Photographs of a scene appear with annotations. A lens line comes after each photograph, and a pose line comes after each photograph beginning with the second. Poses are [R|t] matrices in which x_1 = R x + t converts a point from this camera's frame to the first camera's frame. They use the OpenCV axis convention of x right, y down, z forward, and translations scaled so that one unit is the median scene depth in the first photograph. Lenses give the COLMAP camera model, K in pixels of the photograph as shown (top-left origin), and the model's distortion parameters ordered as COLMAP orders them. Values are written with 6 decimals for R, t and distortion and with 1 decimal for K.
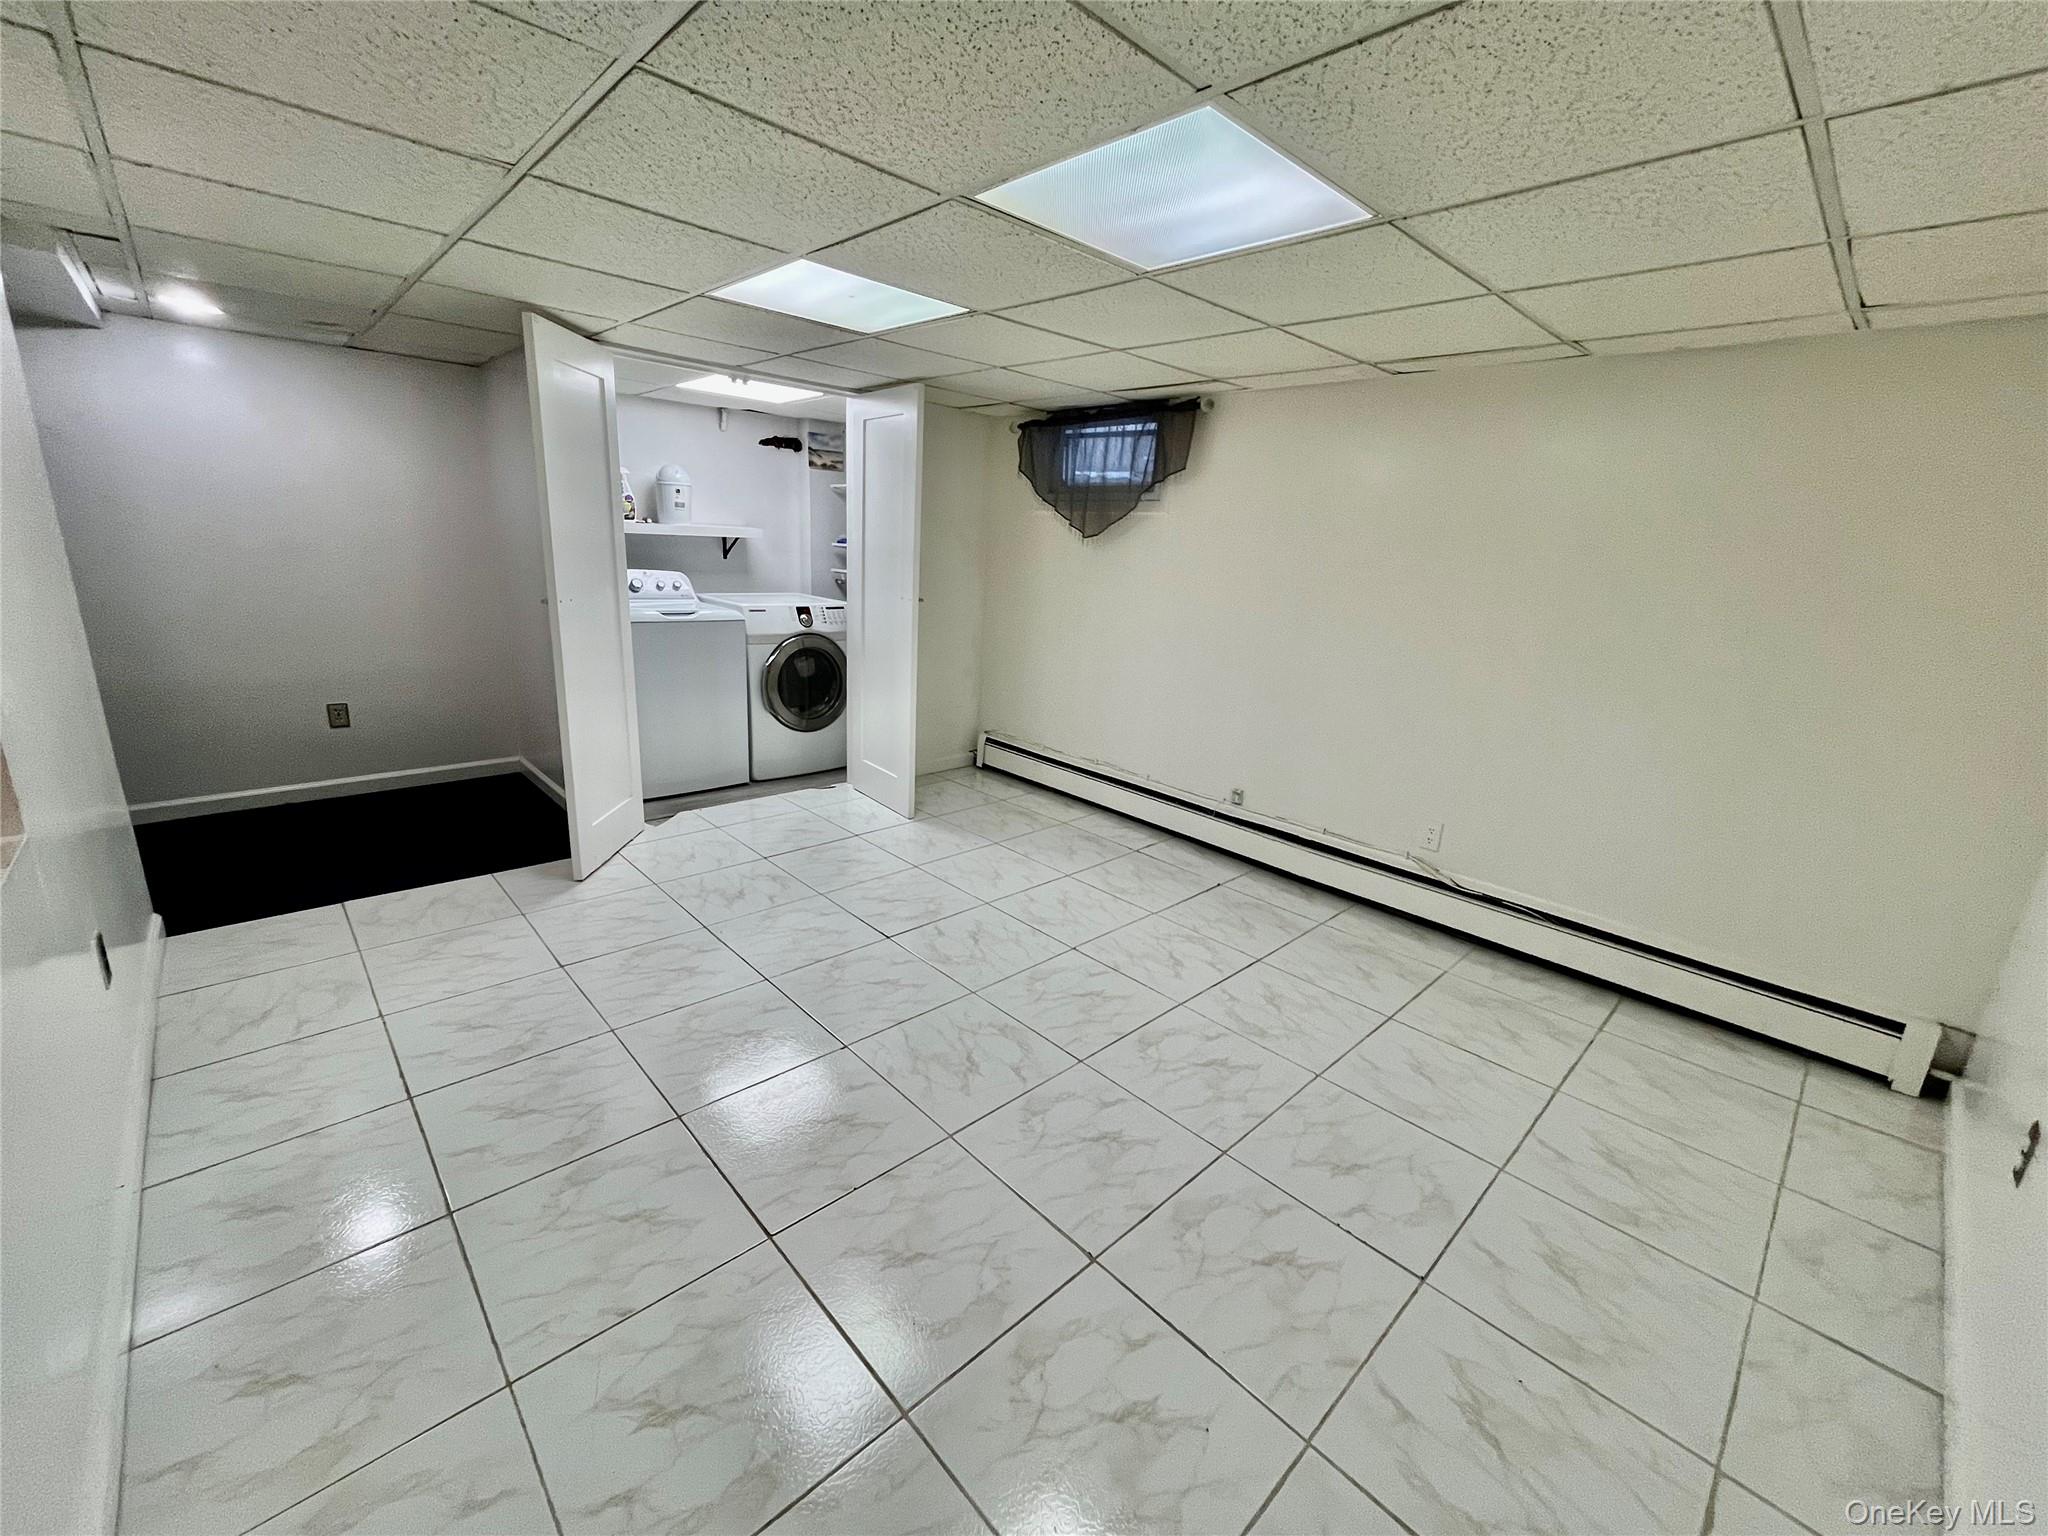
lens RADIAL K [[827.7, 0, 1022.0], [0, 827.7, 777.5], [0, 0, 1]] dist [-0.010156, 0.000034]
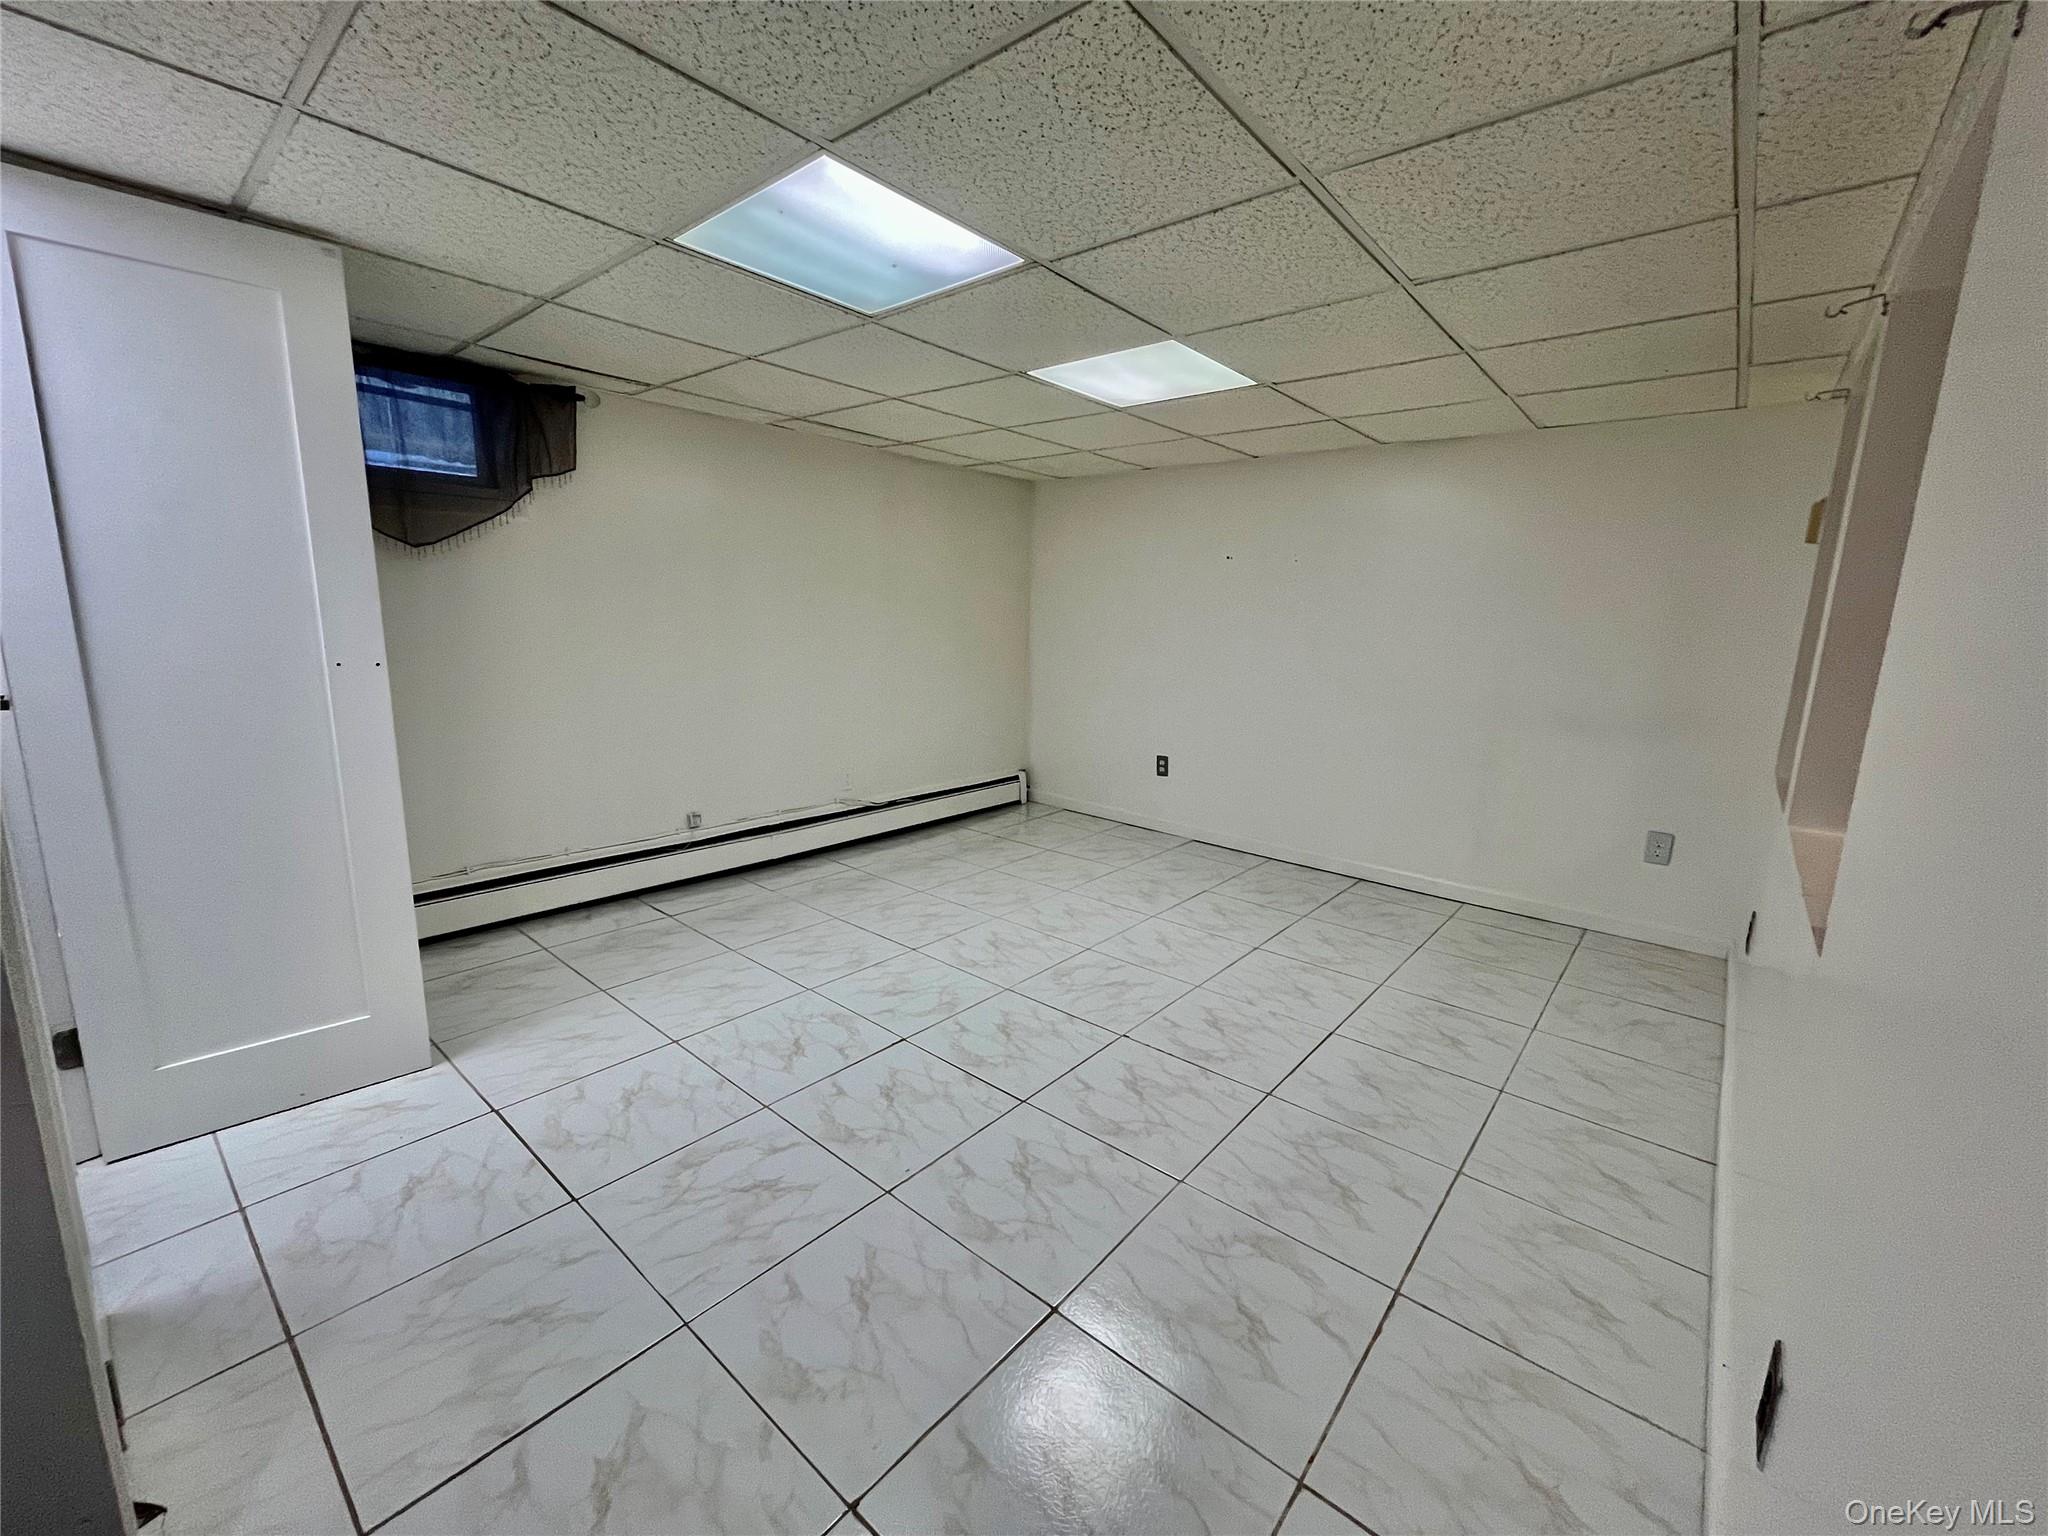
lens RADIAL K [[827.7, 0, 1022.0], [0, 827.7, 777.5], [0, 0, 1]] dist [-0.010156, 0.000034]
pose [[-0.105747, -0.249655, 0.962543, -0.820905], [0.244473, 0.931734, 0.268523, -0.222067], [-0.963873, 0.263712, -0.037494, 0.764429]]
